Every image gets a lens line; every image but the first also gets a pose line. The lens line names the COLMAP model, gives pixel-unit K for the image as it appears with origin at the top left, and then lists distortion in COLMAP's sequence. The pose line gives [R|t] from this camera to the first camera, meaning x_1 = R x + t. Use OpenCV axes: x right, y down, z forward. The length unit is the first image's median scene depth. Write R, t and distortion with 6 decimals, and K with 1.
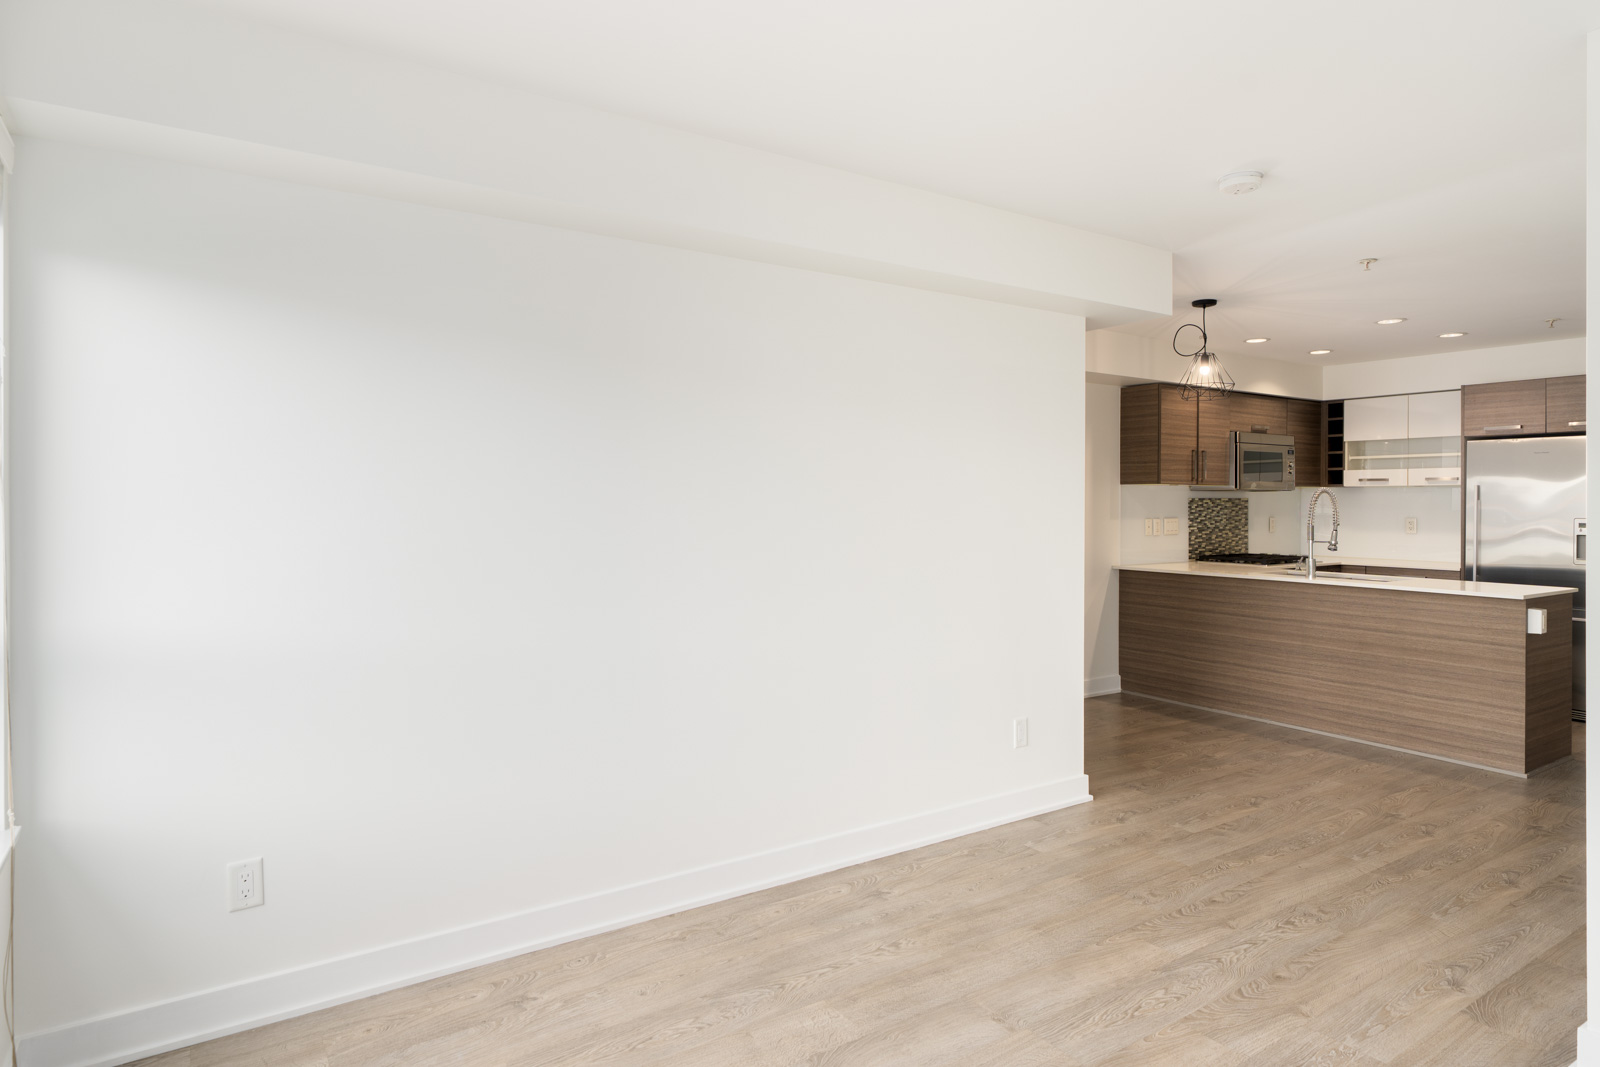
lens RADIAL K [[917.9, 0, 797.0], [0, 917.9, 500.4], [0, 0, 1]] dist [-0.000063, -0.000217]
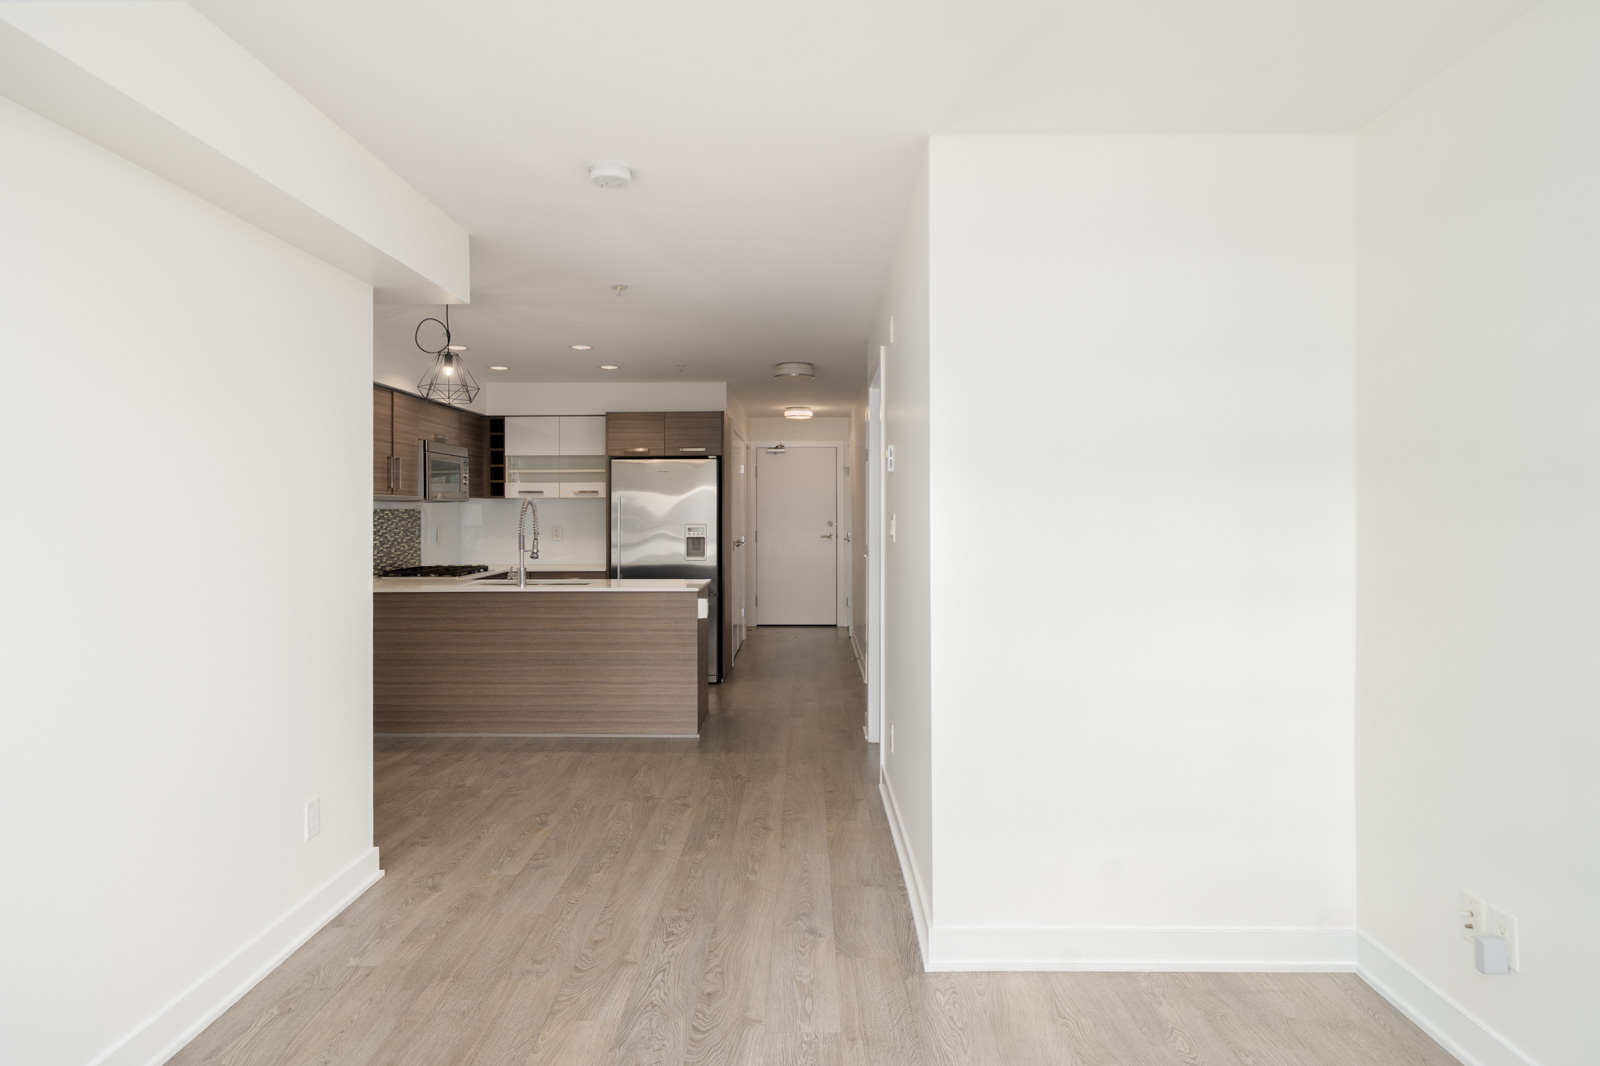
lens RADIAL K [[905.0, 0, 795.6], [0, 905.0, 510.0], [0, 0, 1]] dist [-0.002184, -0.000035]
pose [[0.563276, -0.003265, 0.826262, -0.099947], [0.005559, 0.999985, 0.000162, 0.000478], [-0.826250, 0.004502, 0.563286, 0.169687]]
